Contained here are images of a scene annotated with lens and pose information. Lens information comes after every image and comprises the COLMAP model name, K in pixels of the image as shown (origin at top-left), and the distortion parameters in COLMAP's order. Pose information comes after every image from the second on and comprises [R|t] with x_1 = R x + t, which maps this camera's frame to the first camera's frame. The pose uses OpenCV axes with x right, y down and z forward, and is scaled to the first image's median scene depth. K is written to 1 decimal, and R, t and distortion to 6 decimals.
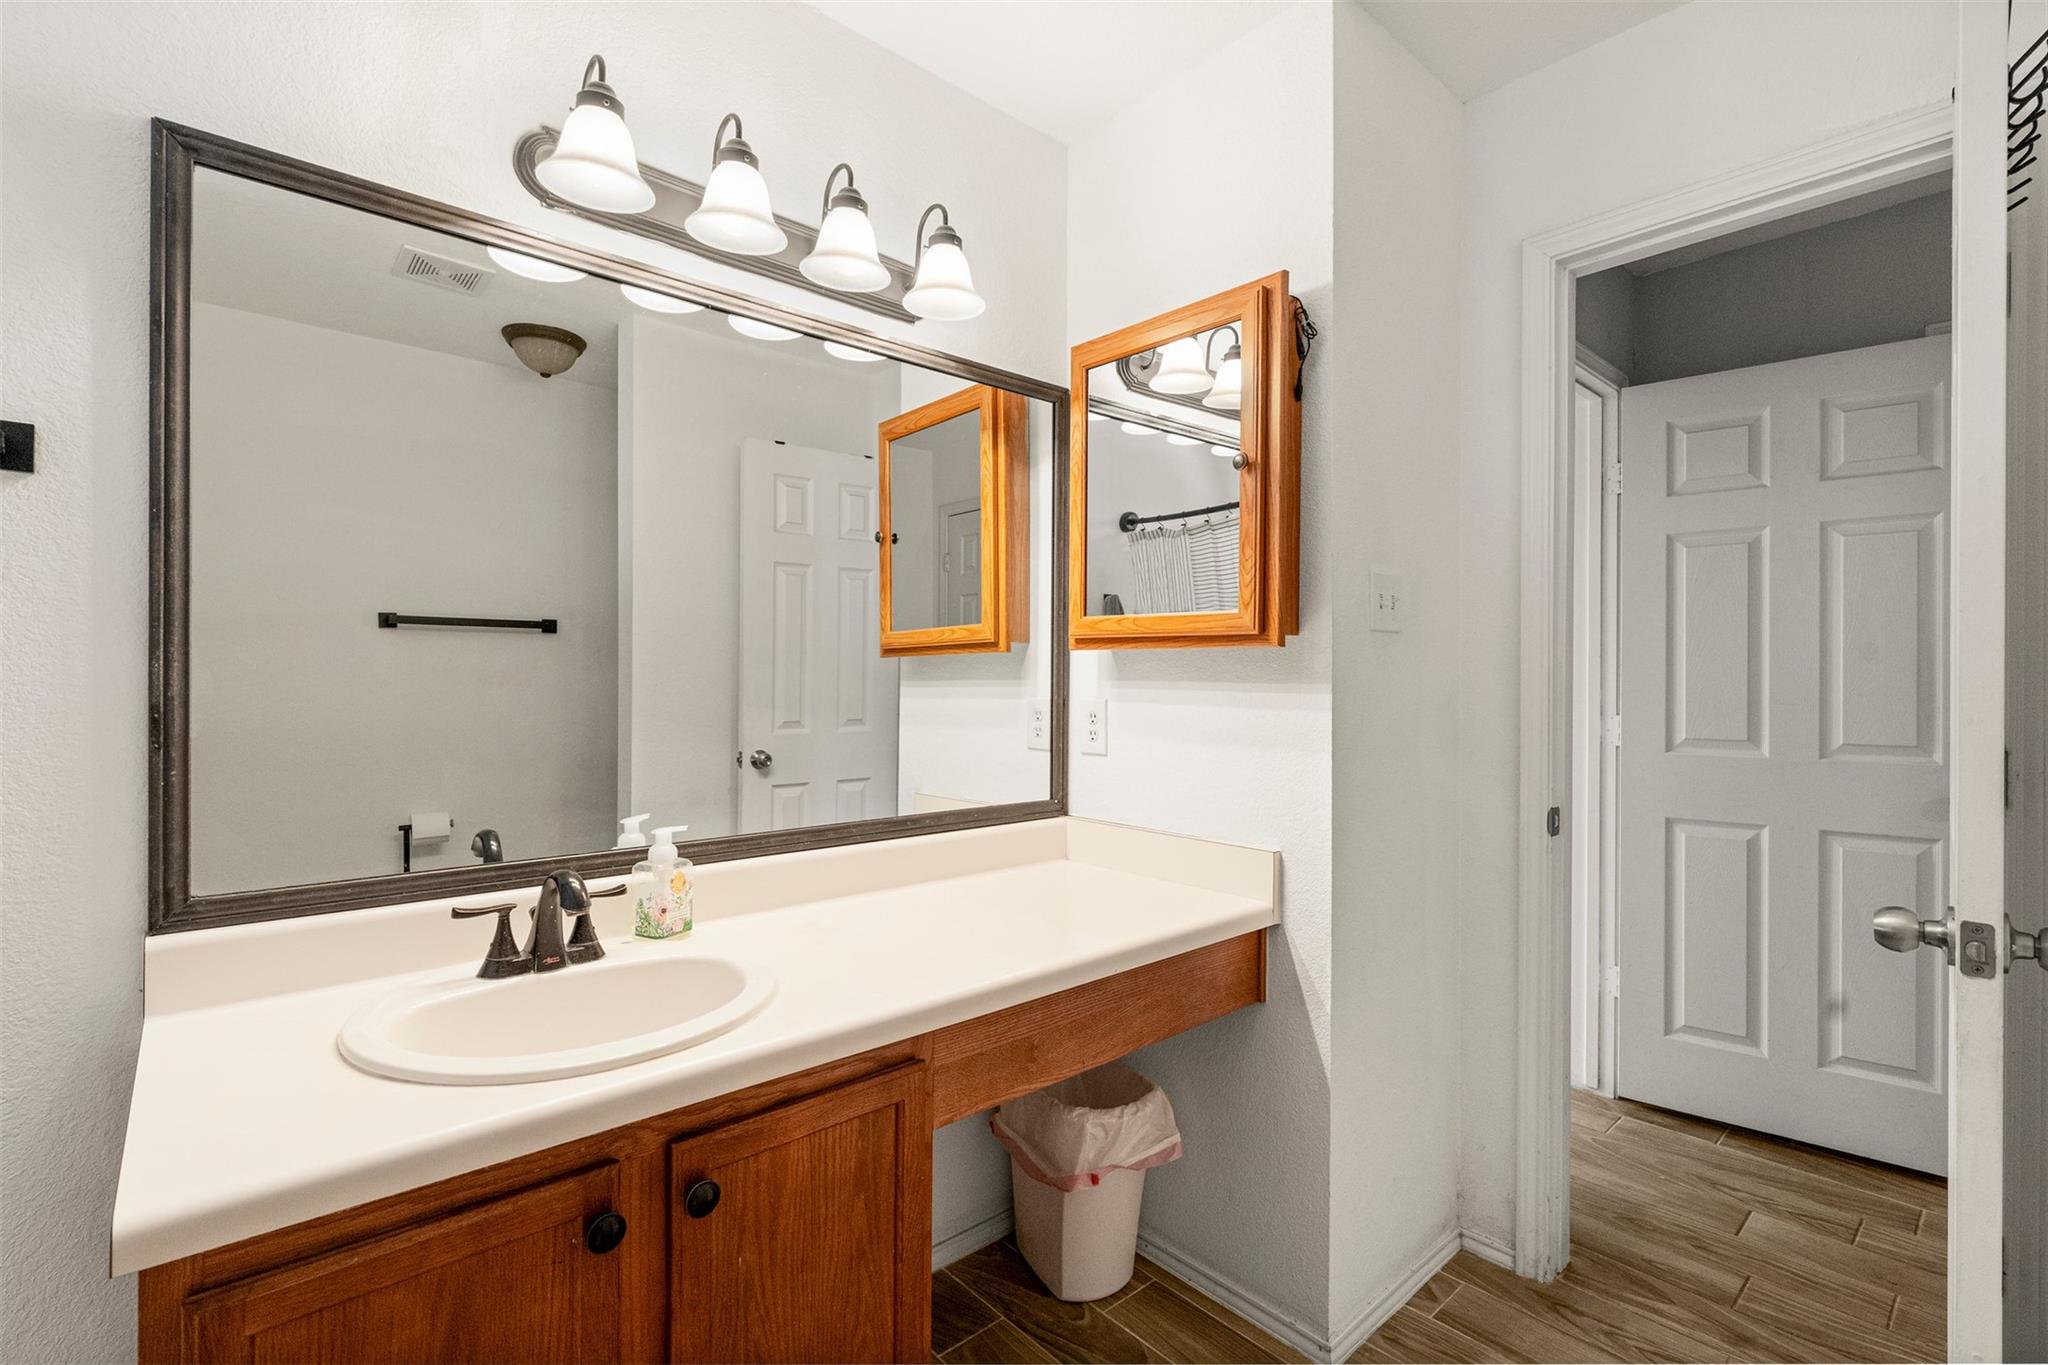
lens RADIAL K [[925.0, 0, 1023.2], [0, 925.0, 683.1], [0, 0, 1]] dist [-0.002651, 0.002193]
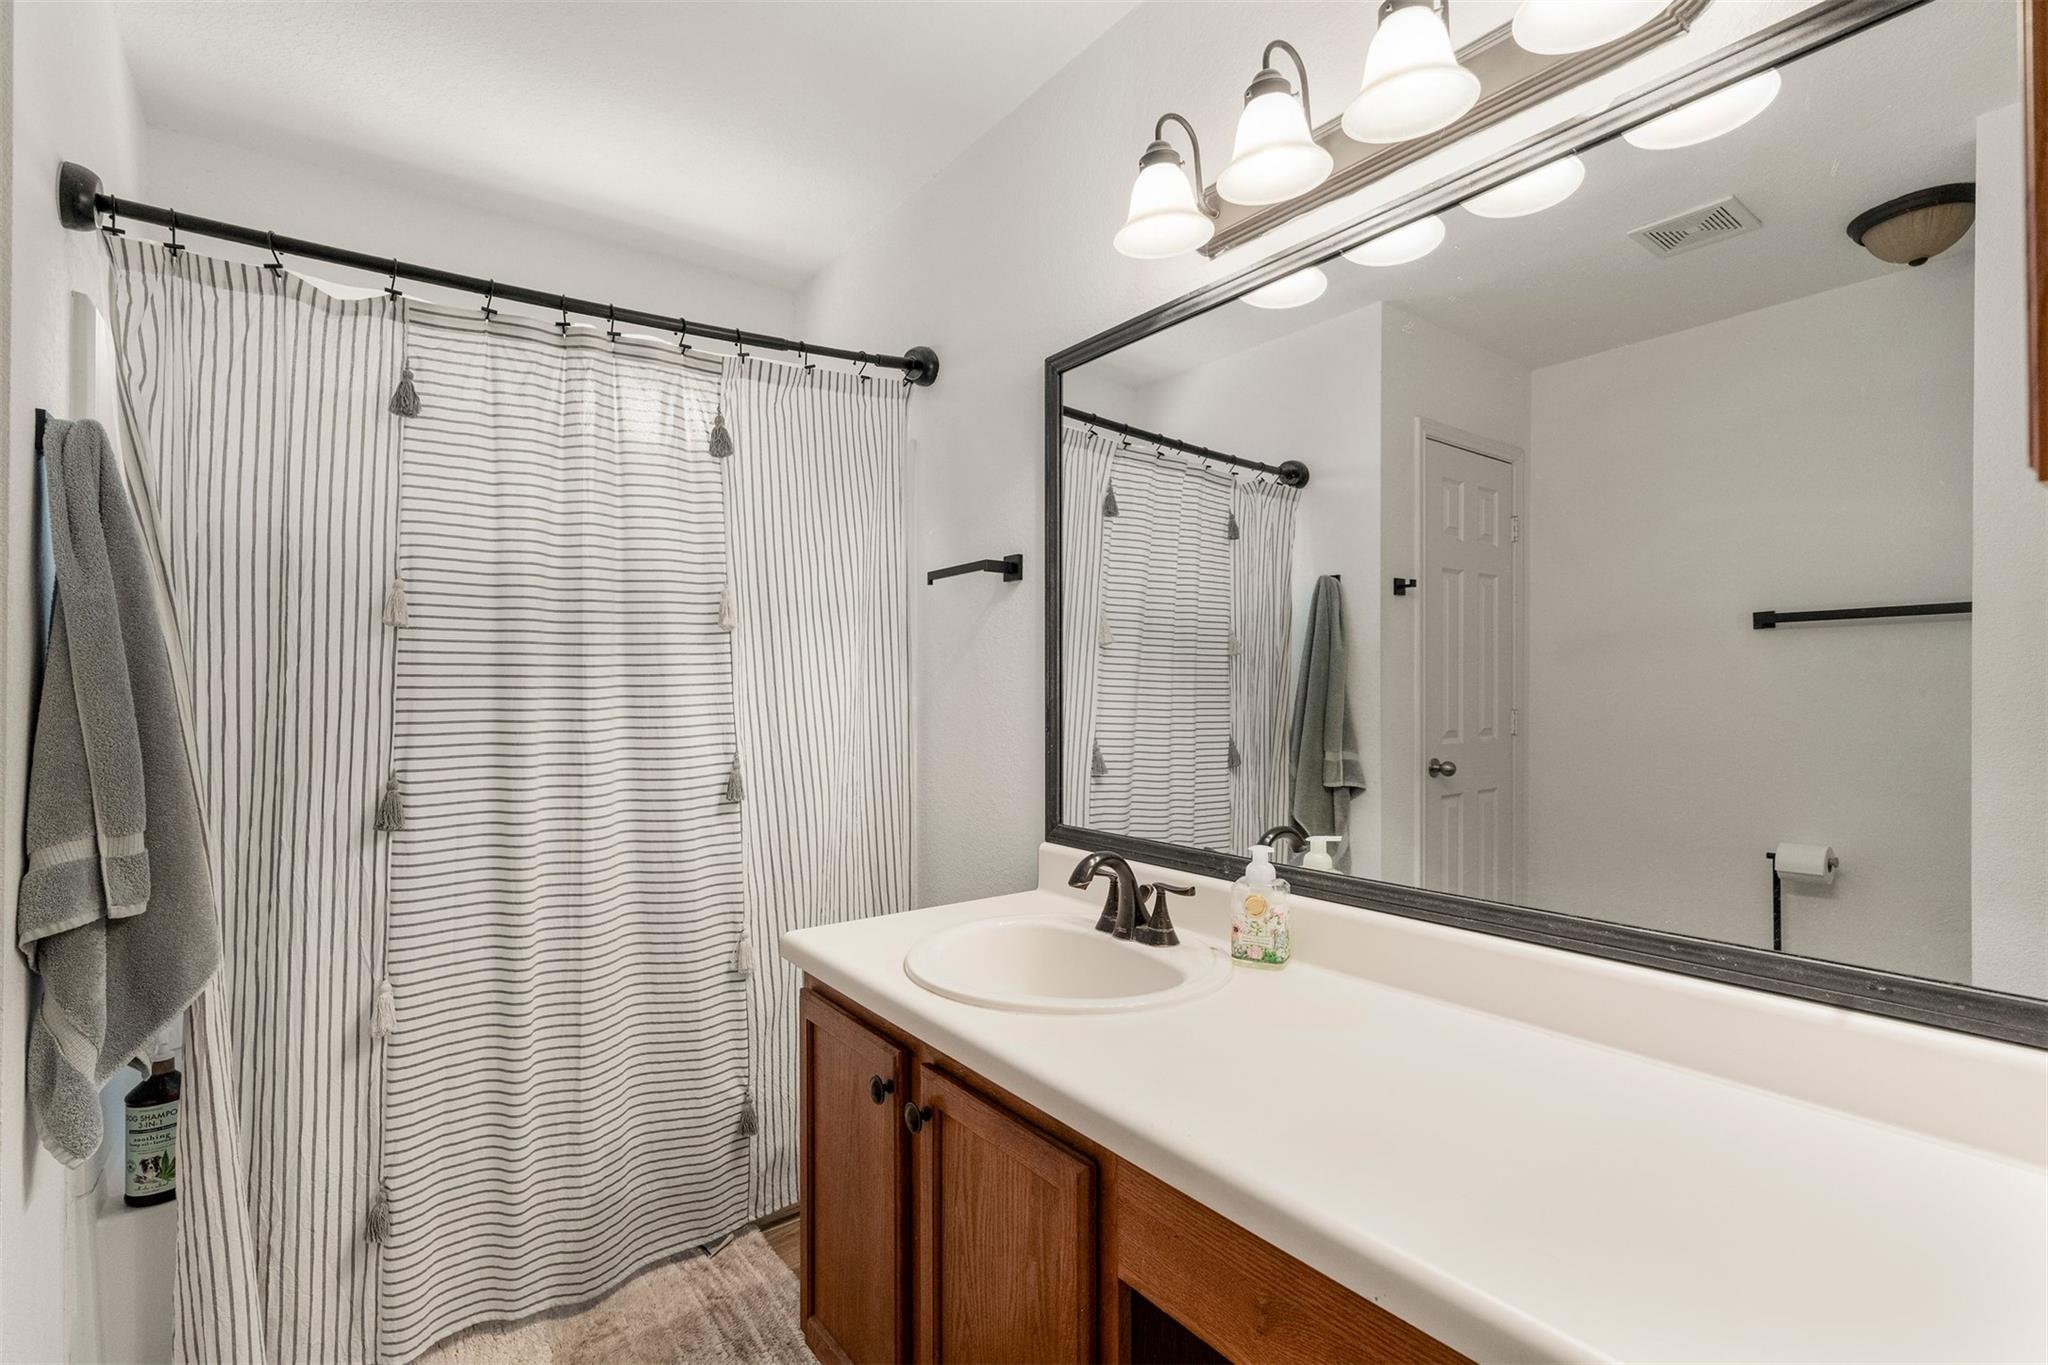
lens RADIAL K [[925.0, 0, 1020.6], [0, 925.0, 682.4], [0, 0, 1]] dist [-0.002651, 0.002193]
pose [[-0.084839, -0.015179, -0.996279, 0.568897], [0.004109, 0.999870, -0.015583, 0.005707], [0.996386, -0.005416, -0.084765, 0.837059]]
